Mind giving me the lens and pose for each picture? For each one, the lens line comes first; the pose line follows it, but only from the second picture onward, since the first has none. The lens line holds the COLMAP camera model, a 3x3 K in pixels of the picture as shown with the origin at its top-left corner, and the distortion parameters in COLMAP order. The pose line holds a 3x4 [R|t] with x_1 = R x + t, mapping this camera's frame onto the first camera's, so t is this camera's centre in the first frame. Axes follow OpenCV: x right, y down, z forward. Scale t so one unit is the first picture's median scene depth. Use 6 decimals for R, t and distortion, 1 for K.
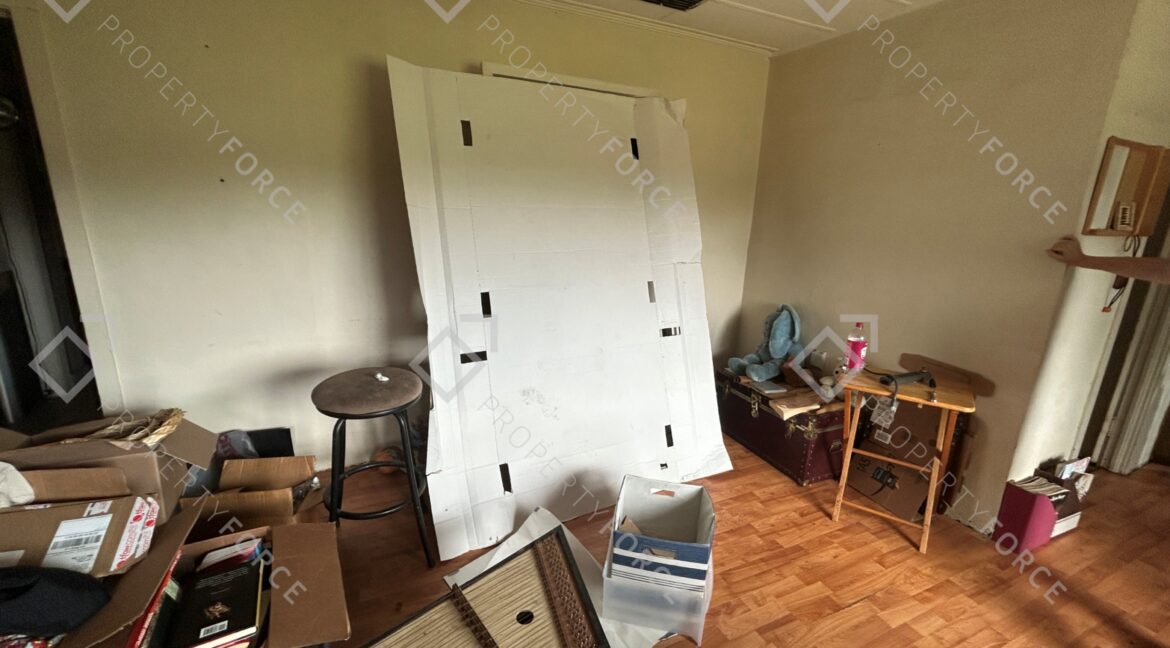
lens RADIAL K [[471.8, 0, 585.4], [0, 471.8, 323.2], [0, 0, 1]] dist [-0.001645, 0.001998]
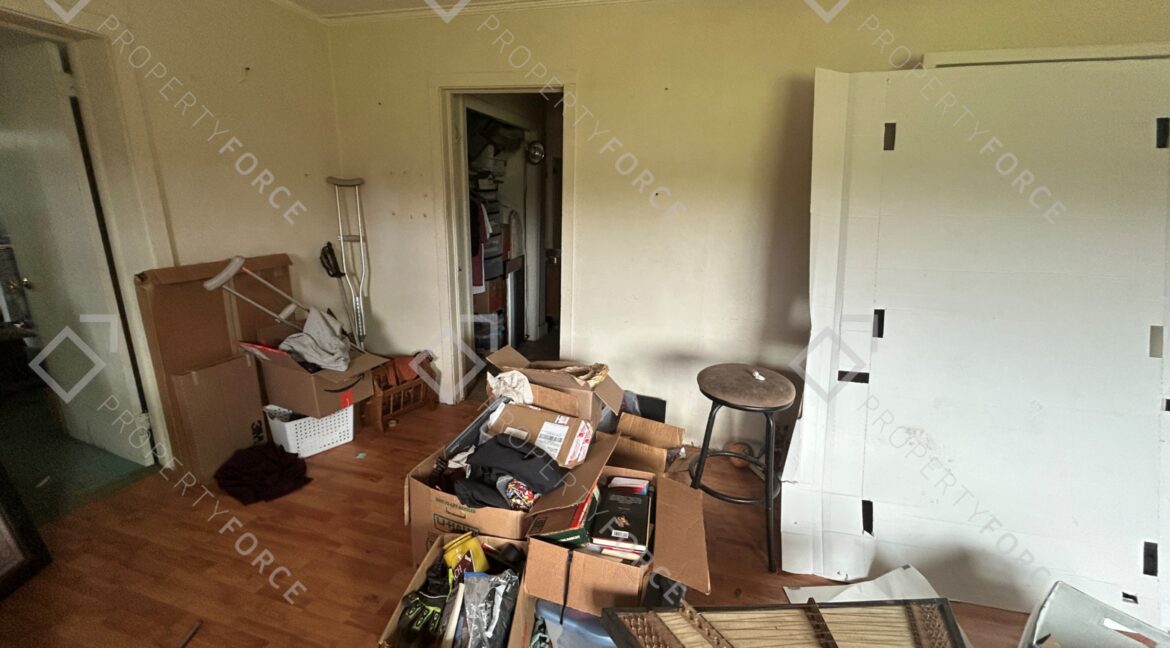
lens RADIAL K [[471.8, 0, 587.6], [0, 471.8, 322.4], [0, 0, 1]] dist [-0.001645, 0.001998]
pose [[0.749355, 0.151532, -0.644598, -0.050340], [-0.161847, 0.985852, 0.043604, 0.010976], [0.642085, 0.071651, 0.763278, -0.059790]]
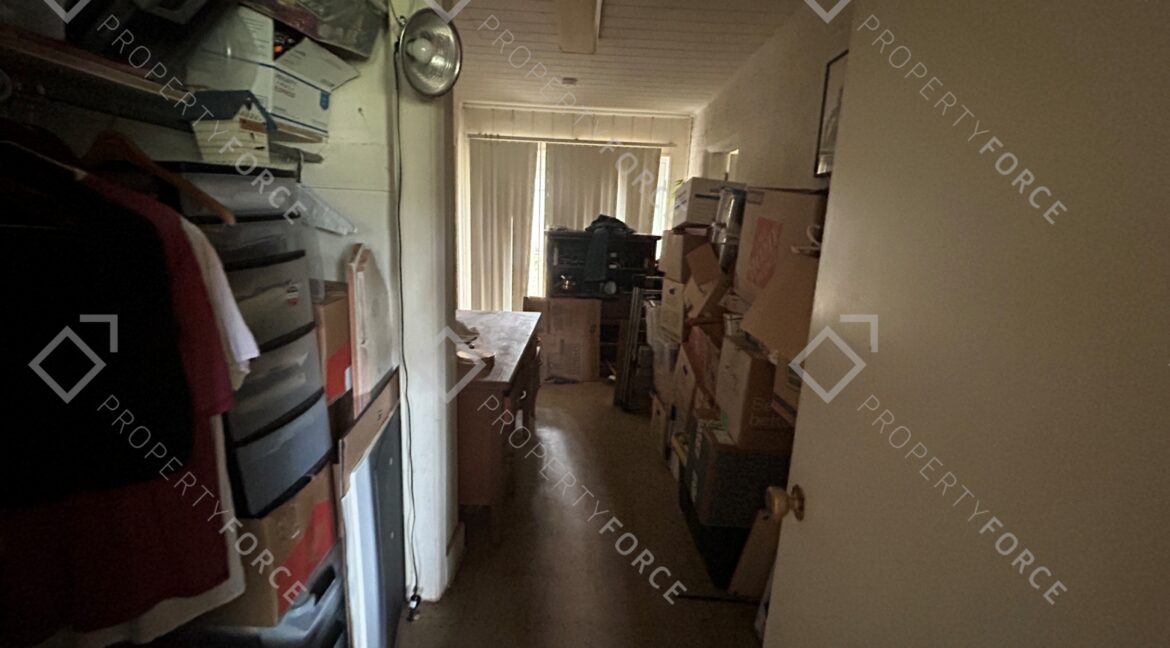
lens RADIAL K [[471.8, 0, 581.1], [0, 471.8, 327.9], [0, 0, 1]] dist [-0.001645, 0.001998]
pose [[0.910835, 0.084020, -0.404129, -1.515840], [-0.108342, 0.993401, -0.037650, -0.305179], [0.398298, 0.078077, 0.913927, 1.101117]]
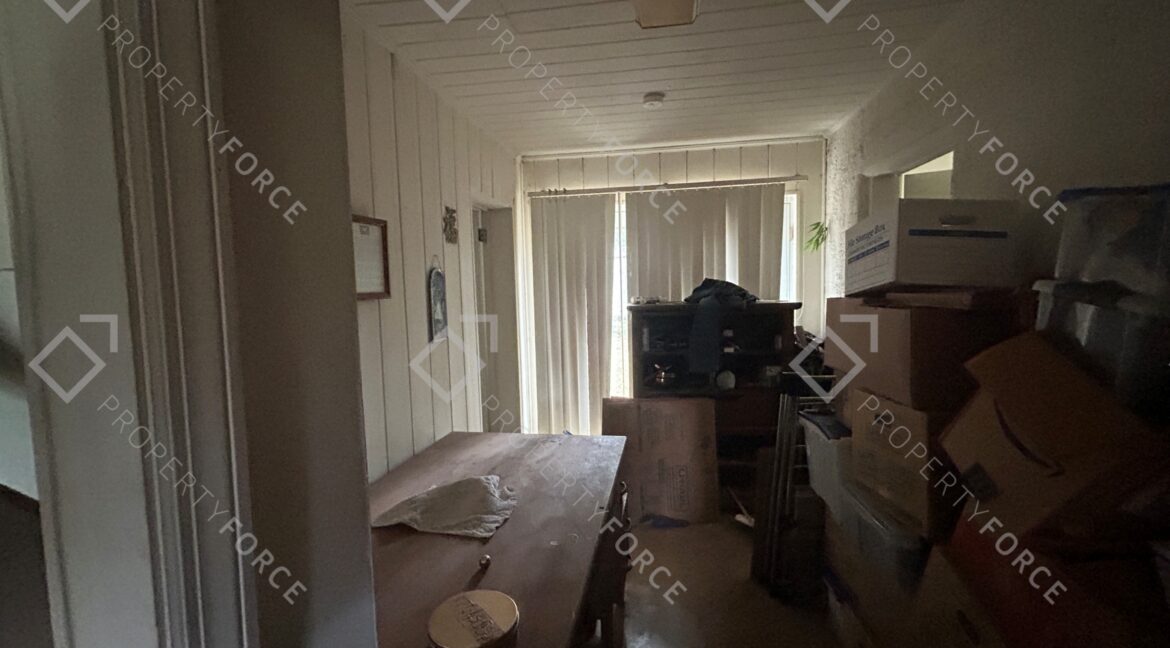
lens RADIAL K [[471.8, 0, 585.7], [0, 471.8, 322.5], [0, 0, 1]] dist [-0.001645, 0.001998]
pose [[0.826166, -0.024095, -0.562912, -1.624375], [-0.084842, 0.982373, -0.166571, -0.369433], [0.557002, 0.185374, 0.809558, 1.295254]]
